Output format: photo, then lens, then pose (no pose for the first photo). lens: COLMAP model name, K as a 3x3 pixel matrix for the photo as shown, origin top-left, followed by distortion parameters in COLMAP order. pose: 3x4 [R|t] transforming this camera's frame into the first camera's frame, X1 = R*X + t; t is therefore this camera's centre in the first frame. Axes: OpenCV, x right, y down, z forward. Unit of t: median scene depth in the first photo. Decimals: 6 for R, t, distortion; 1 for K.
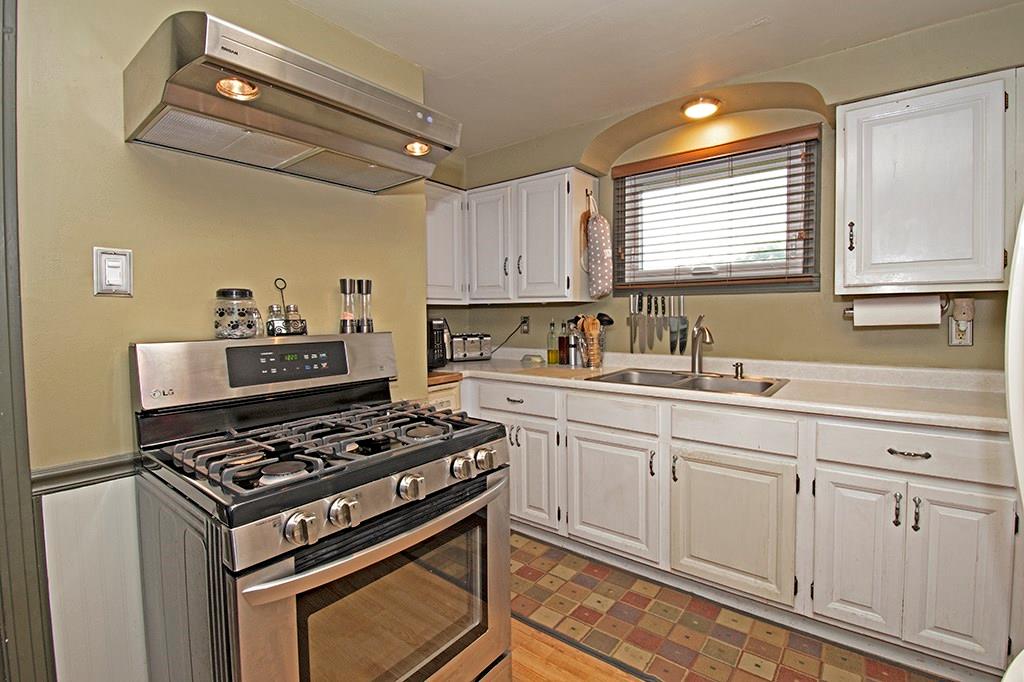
lens RADIAL K [[459.0, 0, 513.2], [0, 459.0, 336.0], [0, 0, 1]] dist [-0.001522, -0.006346]
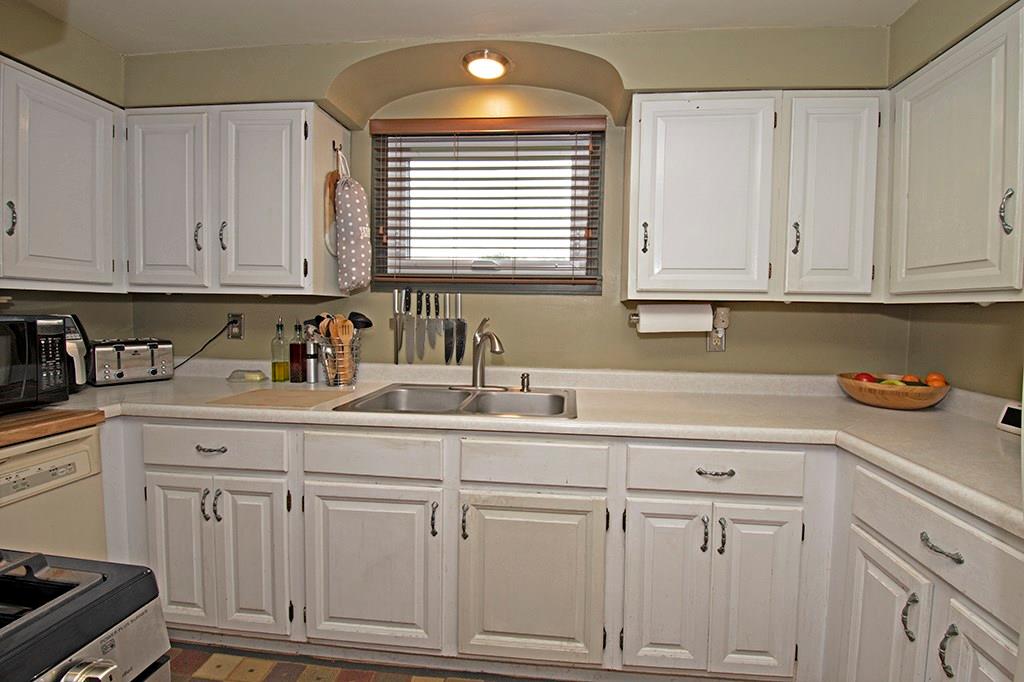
lens RADIAL K [[459.0, 0, 537.4], [0, 459.0, 328.3], [0, 0, 1]] dist [-0.001522, -0.006346]
pose [[0.829033, 0.001298, 0.559198, 0.025864], [0.004364, 0.999952, -0.008791, -0.019021], [-0.559182, 0.009728, 0.828988, 0.262976]]
